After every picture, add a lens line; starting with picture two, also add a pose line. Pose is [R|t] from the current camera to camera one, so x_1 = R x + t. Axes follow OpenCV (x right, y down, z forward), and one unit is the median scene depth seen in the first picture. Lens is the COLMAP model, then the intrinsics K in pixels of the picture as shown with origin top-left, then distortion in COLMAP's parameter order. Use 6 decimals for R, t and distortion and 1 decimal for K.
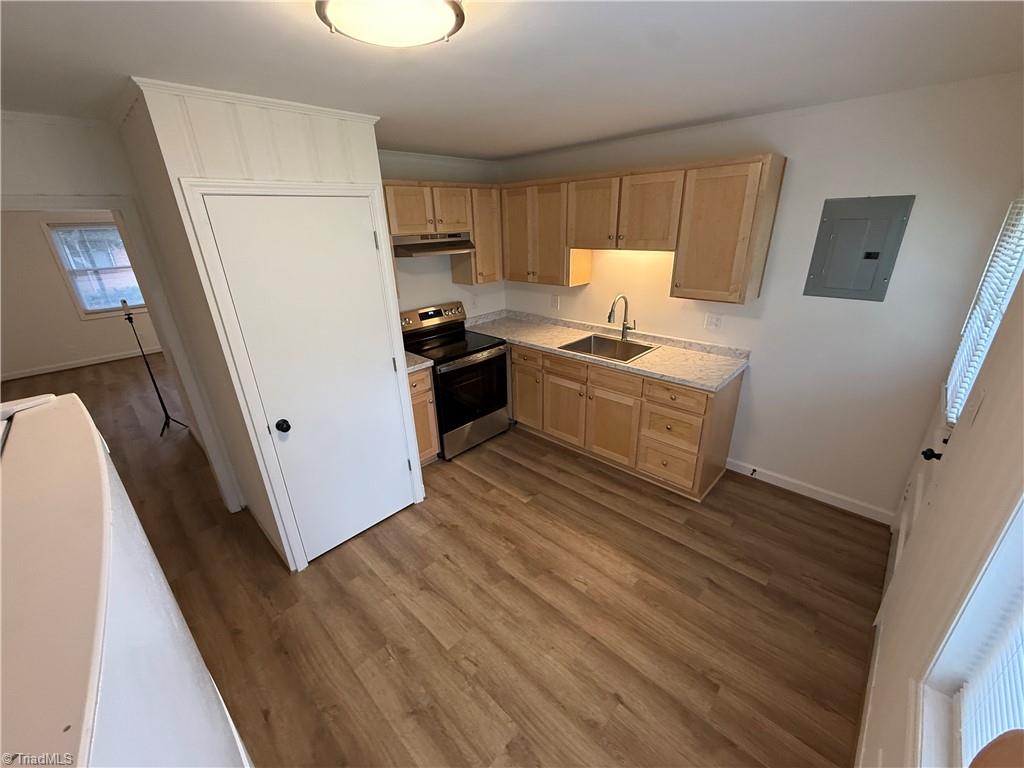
lens RADIAL K [[408.9, 0, 509.1], [0, 408.9, 384.8], [0, 0, 1]] dist [0.001265, 0.000132]
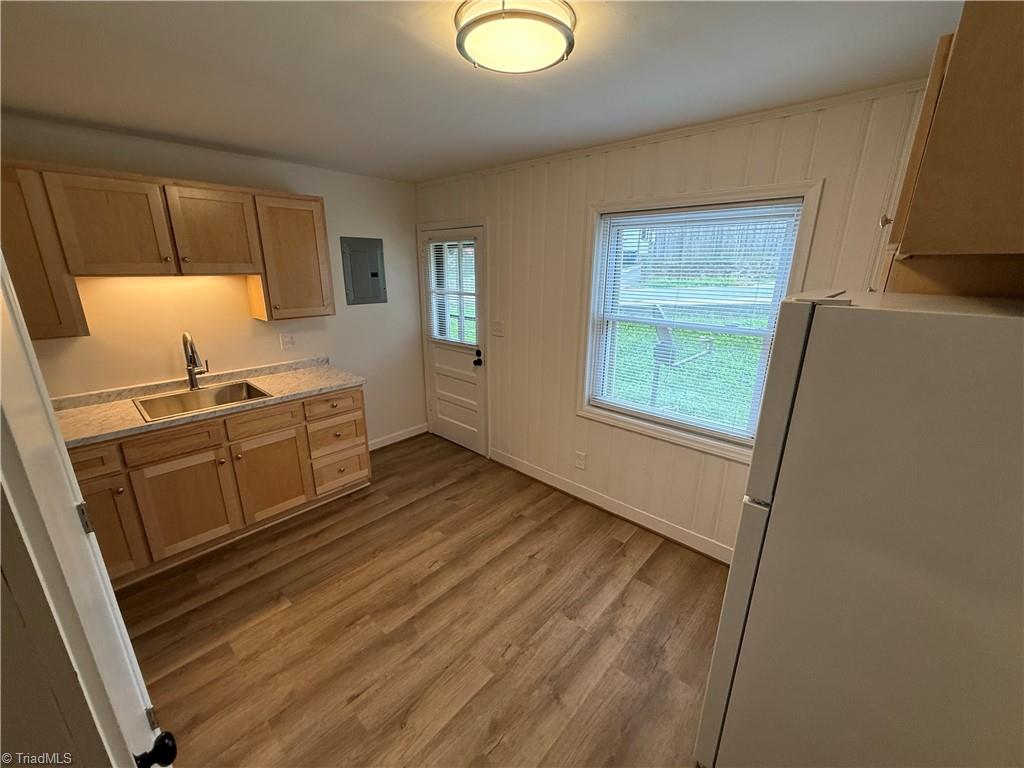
lens RADIAL K [[408.9, 0, 509.1], [0, 408.9, 384.8], [0, 0, 1]] dist [0.001265, 0.000132]
pose [[-0.028756, -0.251823, 0.967346, -0.730200], [0.370136, 0.896273, 0.244324, -0.126182], [-0.928532, 0.365076, 0.067436, 0.553056]]
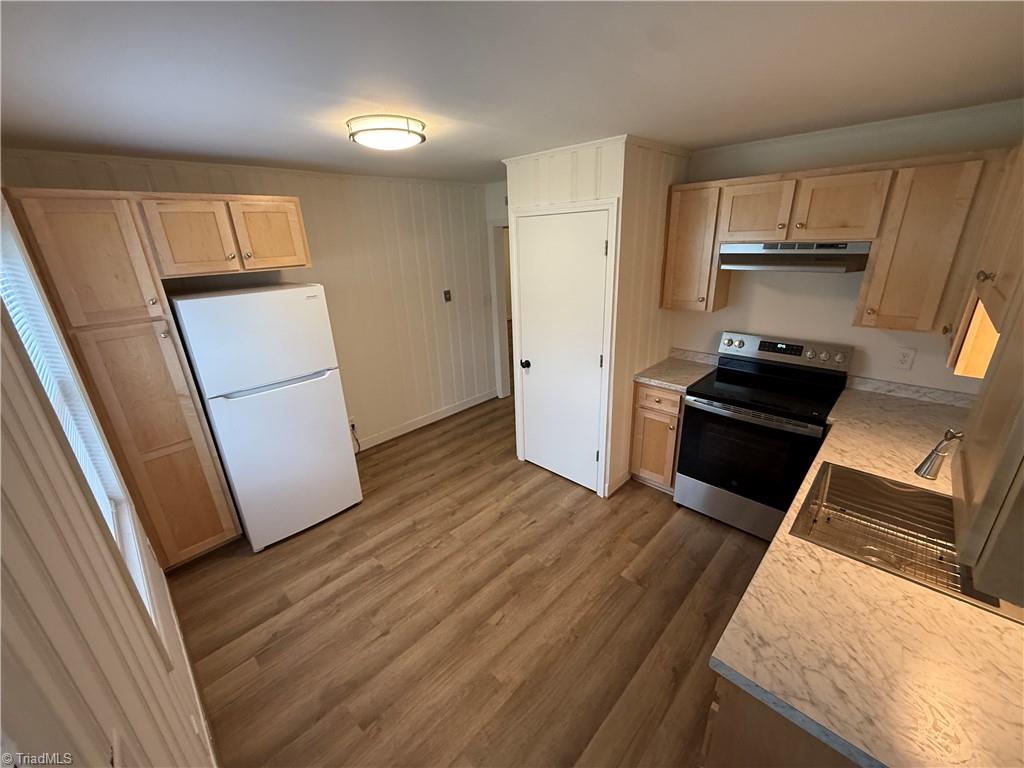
lens RADIAL K [[408.9, 0, 509.1], [0, 408.9, 384.8], [0, 0, 1]] dist [0.001265, 0.000132]
pose [[-0.004847, 0.373221, -0.927730, 0.825660], [-0.339019, 0.872185, 0.352647, -0.322061], [0.940767, 0.316227, 0.122301, 0.710219]]
